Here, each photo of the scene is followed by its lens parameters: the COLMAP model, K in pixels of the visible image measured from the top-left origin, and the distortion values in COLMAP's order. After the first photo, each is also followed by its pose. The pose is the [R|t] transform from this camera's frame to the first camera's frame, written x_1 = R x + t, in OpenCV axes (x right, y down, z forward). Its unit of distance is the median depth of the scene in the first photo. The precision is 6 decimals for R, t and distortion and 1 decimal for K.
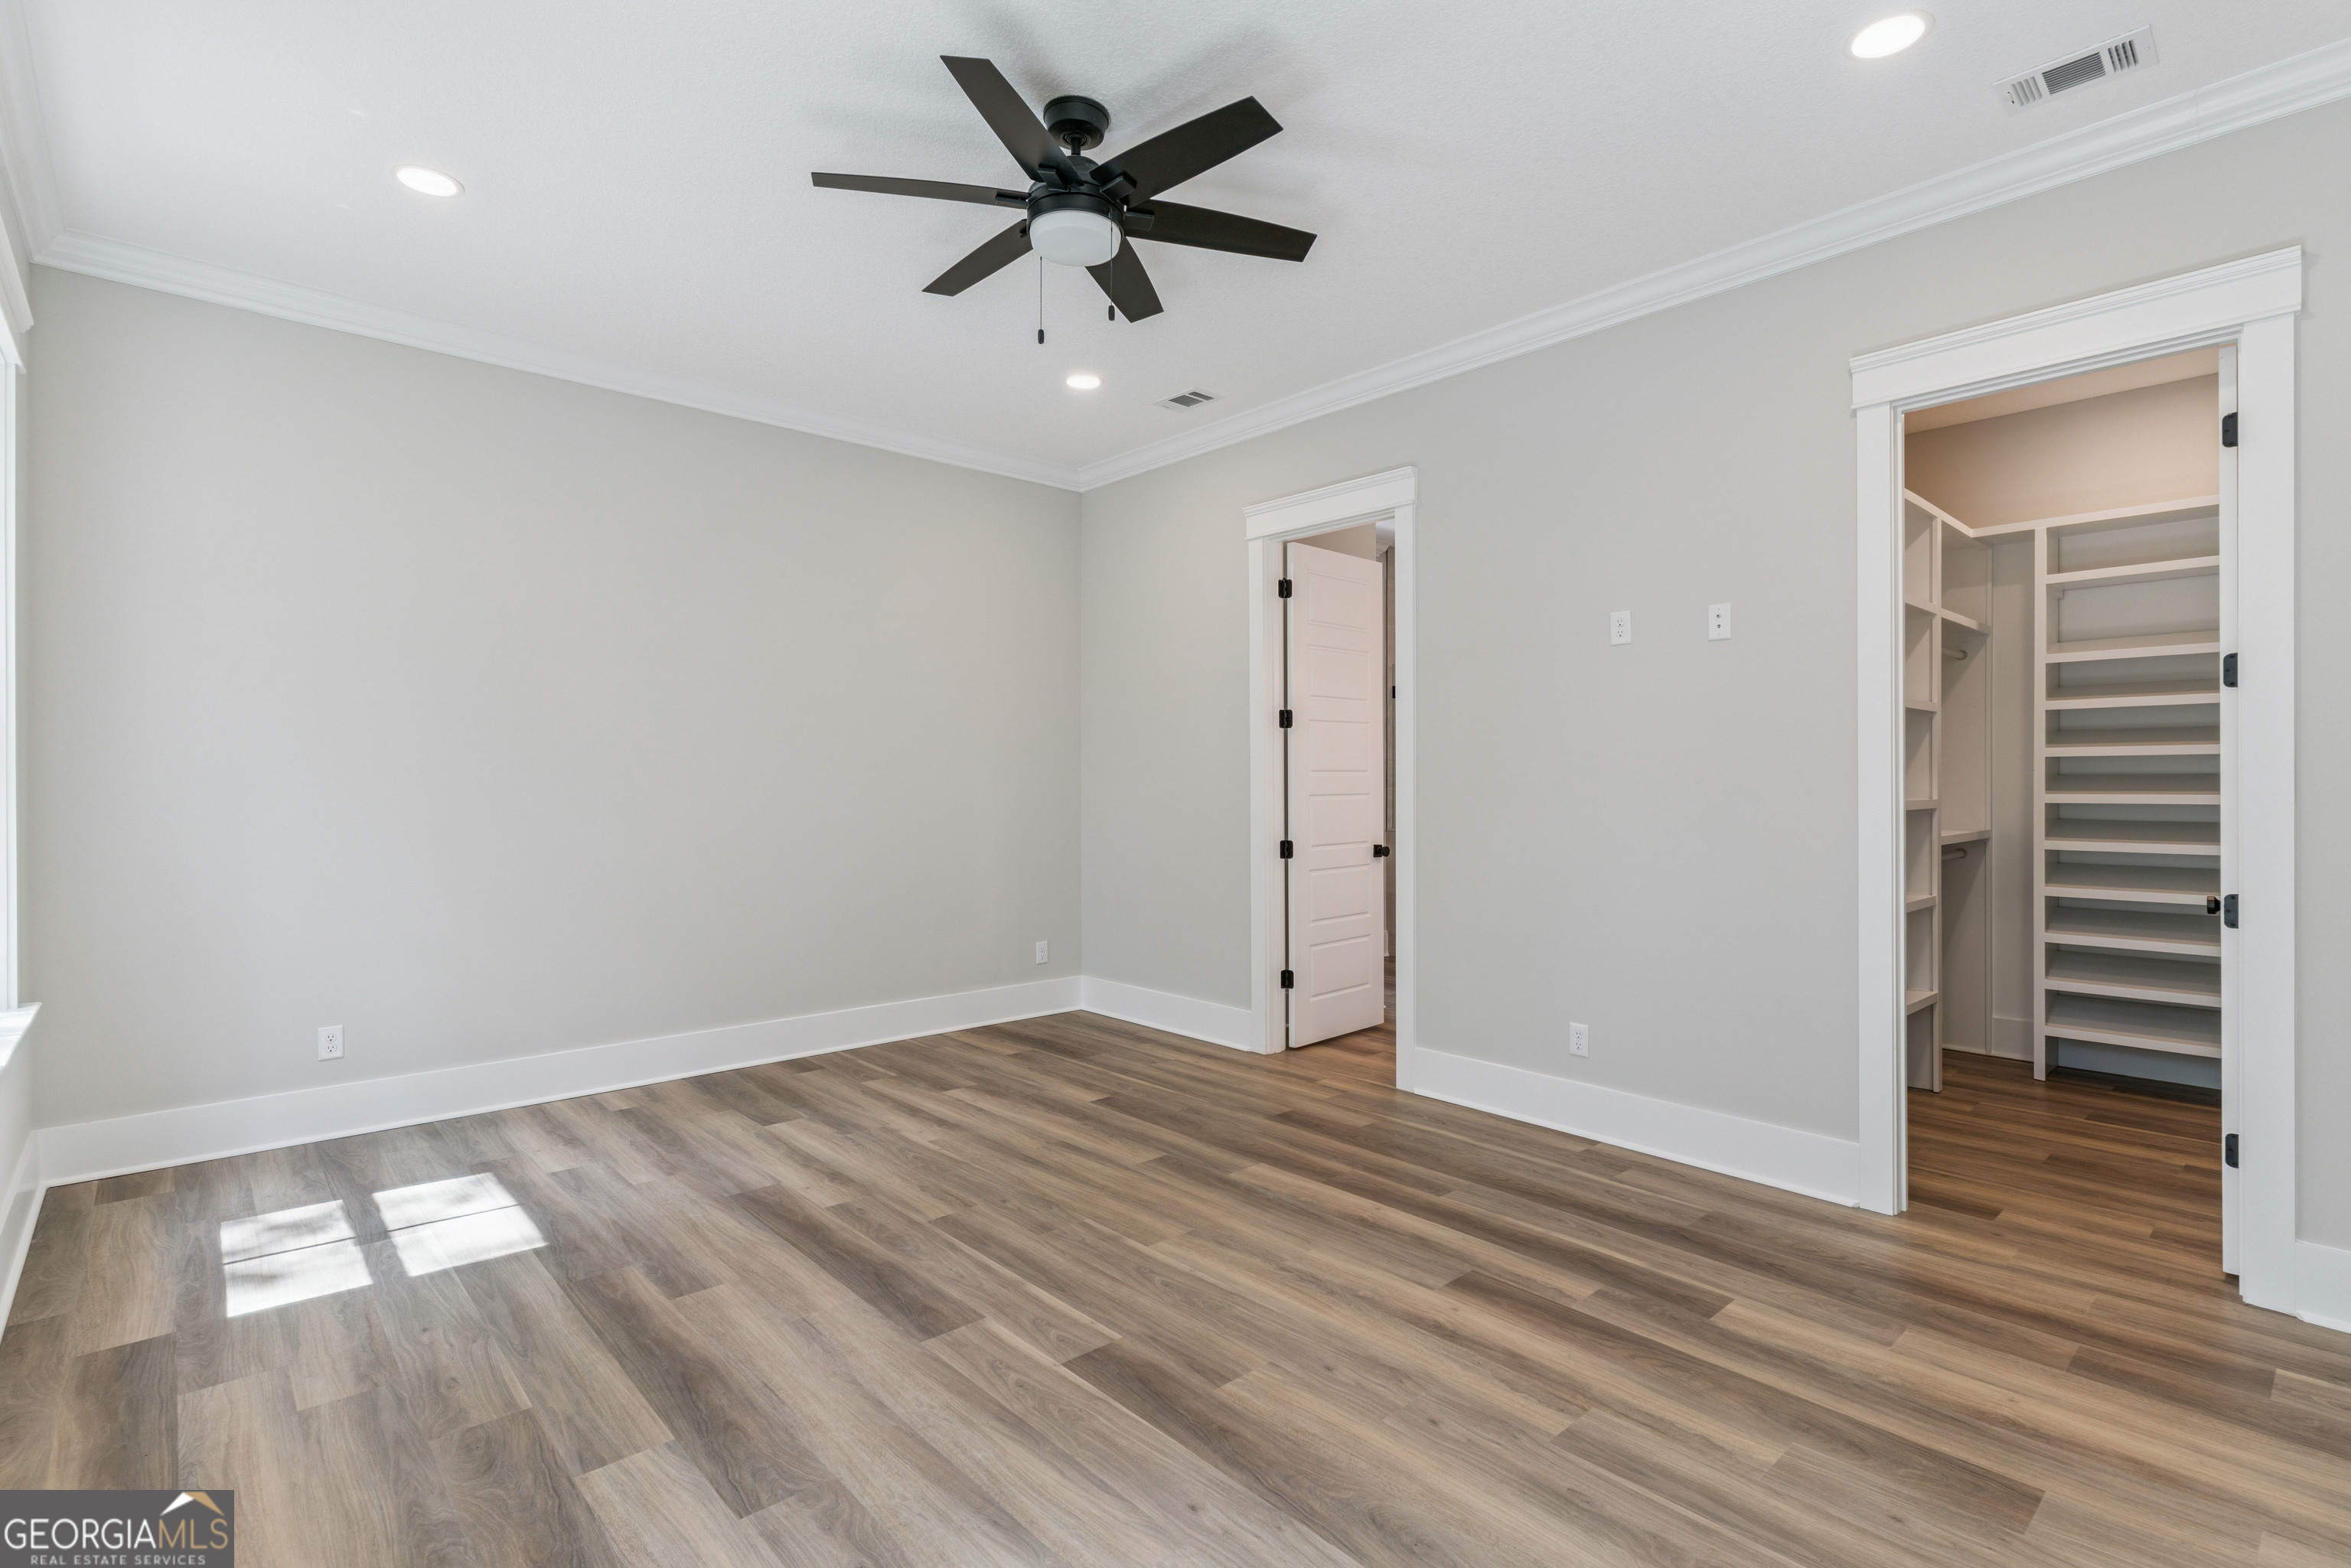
lens RADIAL K [[1113.2, 0, 1182.0], [0, 1113.2, 782.5], [0, 0, 1]] dist [0.002957, 0.001239]
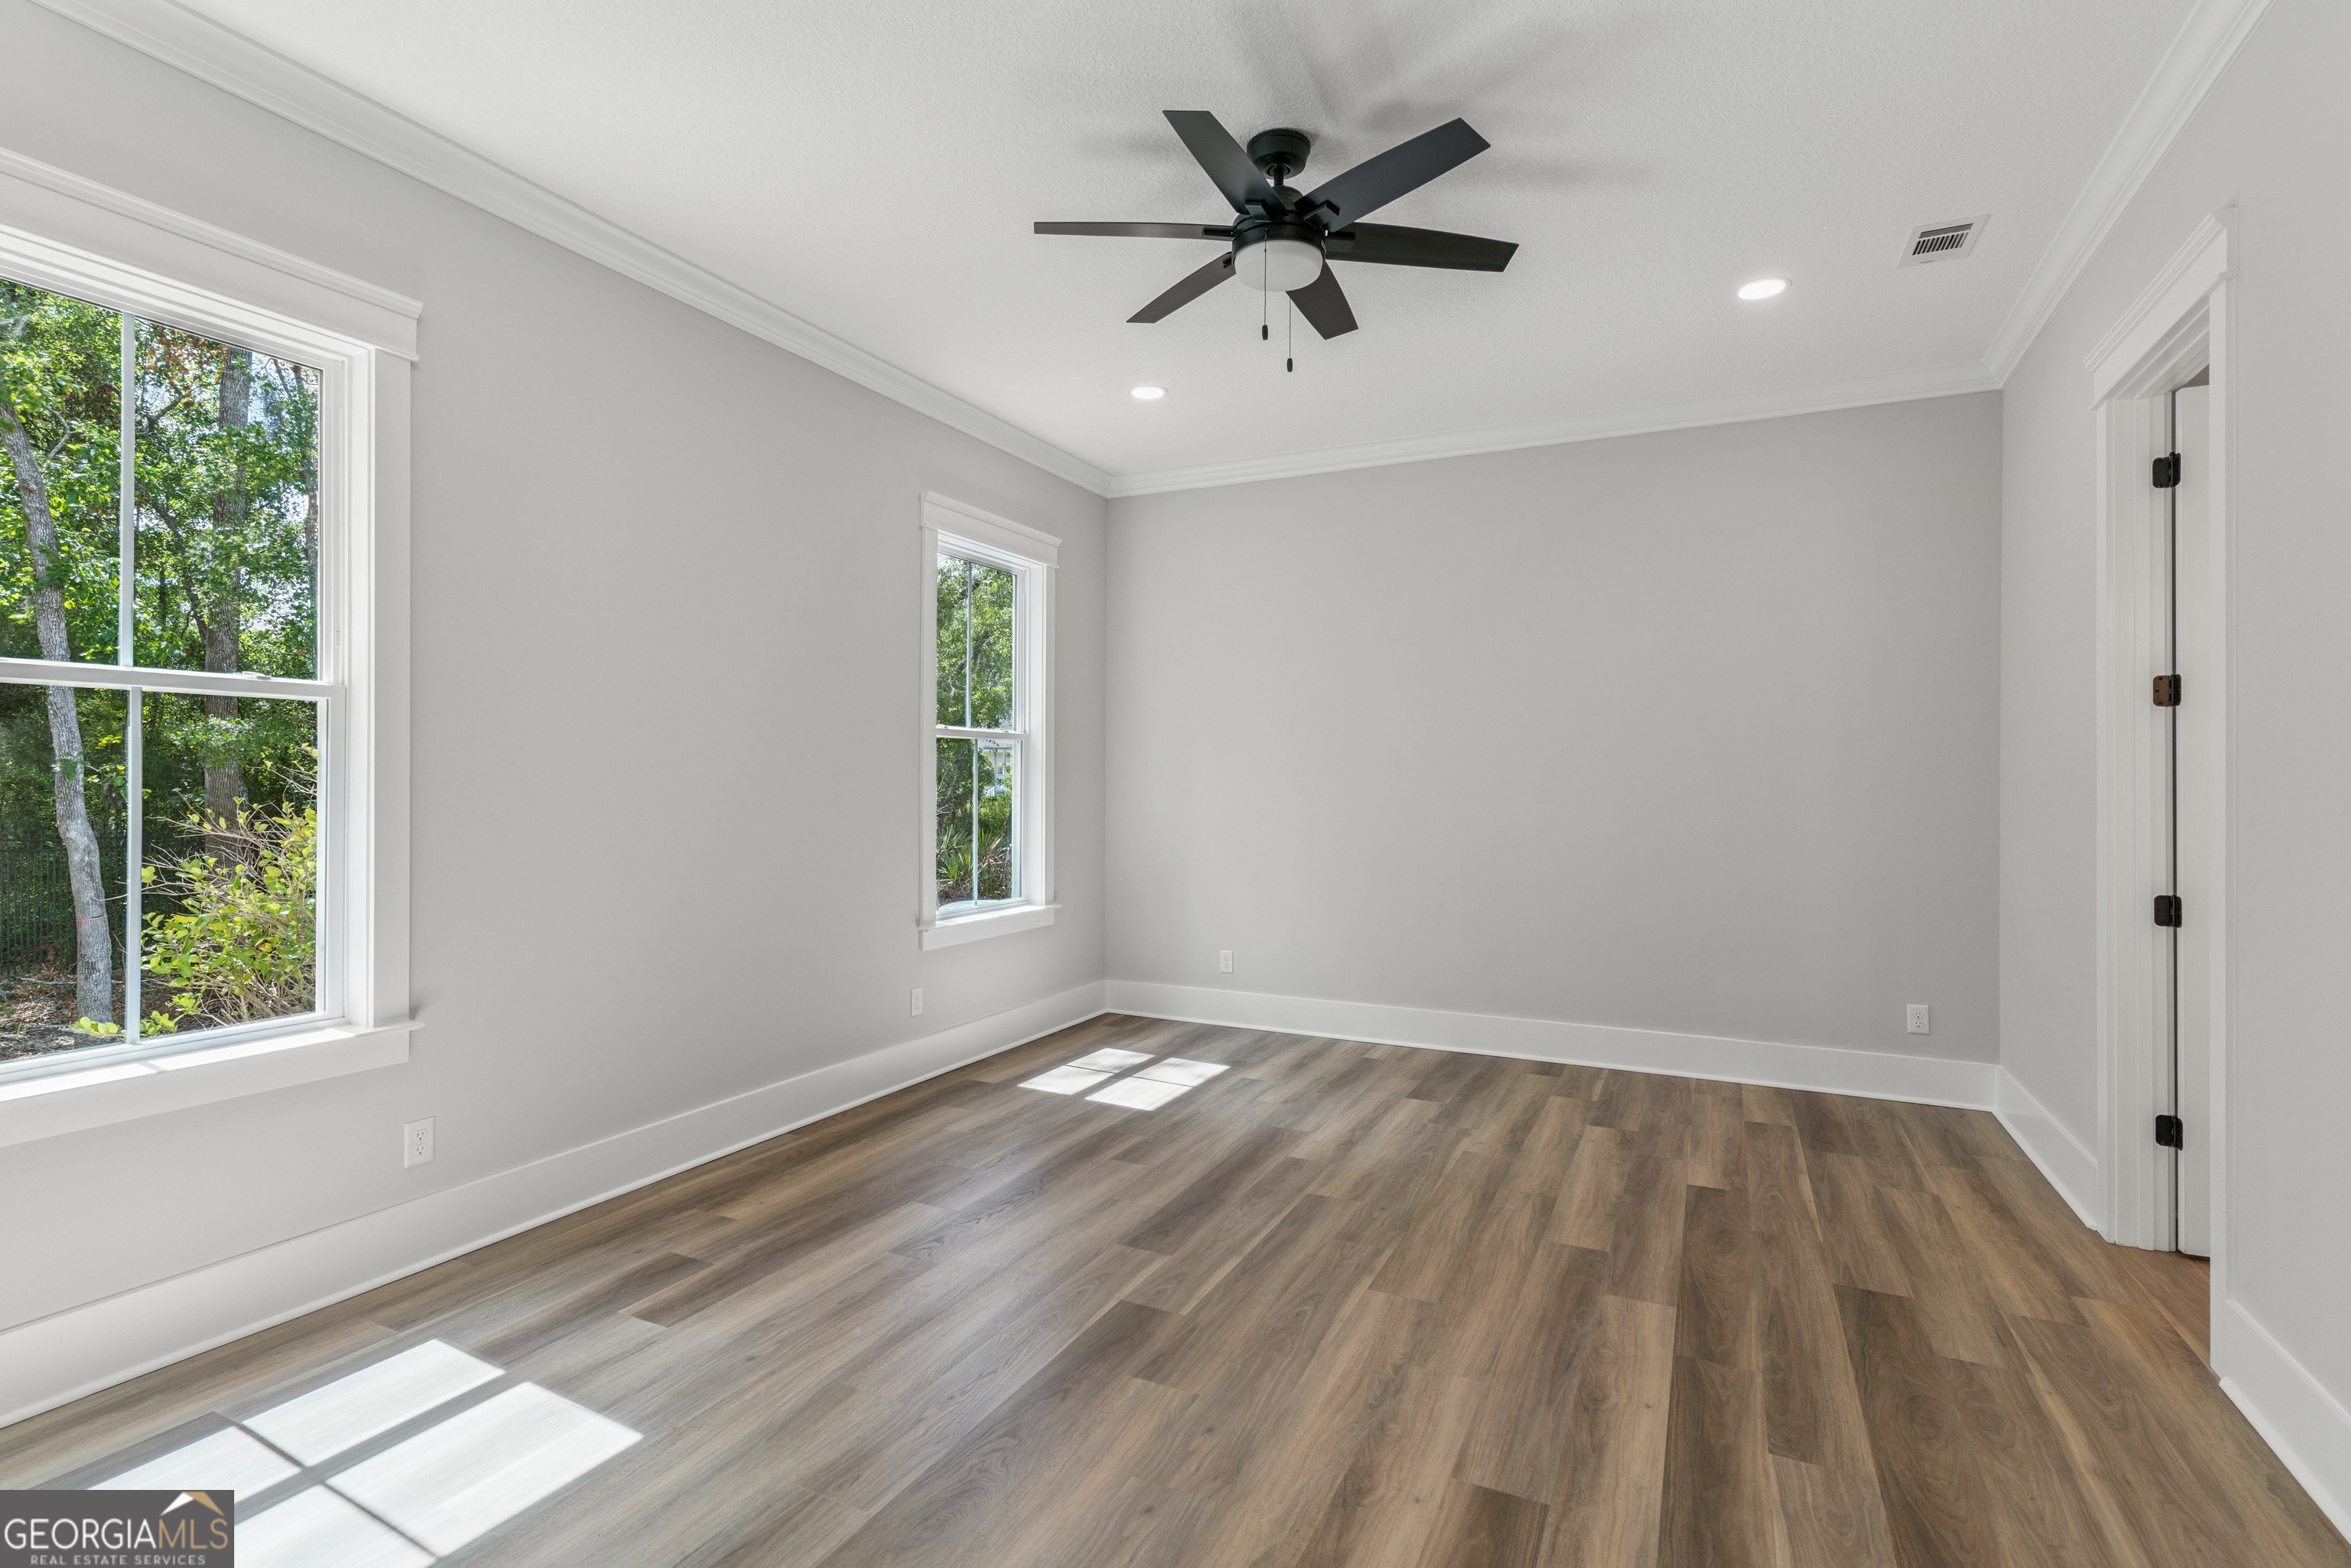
lens RADIAL K [[1113.2, 0, 1176.4], [0, 1113.2, 785.8], [0, 0, 1]] dist [0.002957, 0.001239]
pose [[0.365620, 0.005112, -0.930750, 0.659056], [-0.007033, 0.999972, 0.002729, -0.007081], [0.930738, 0.005548, 0.365645, 0.426464]]
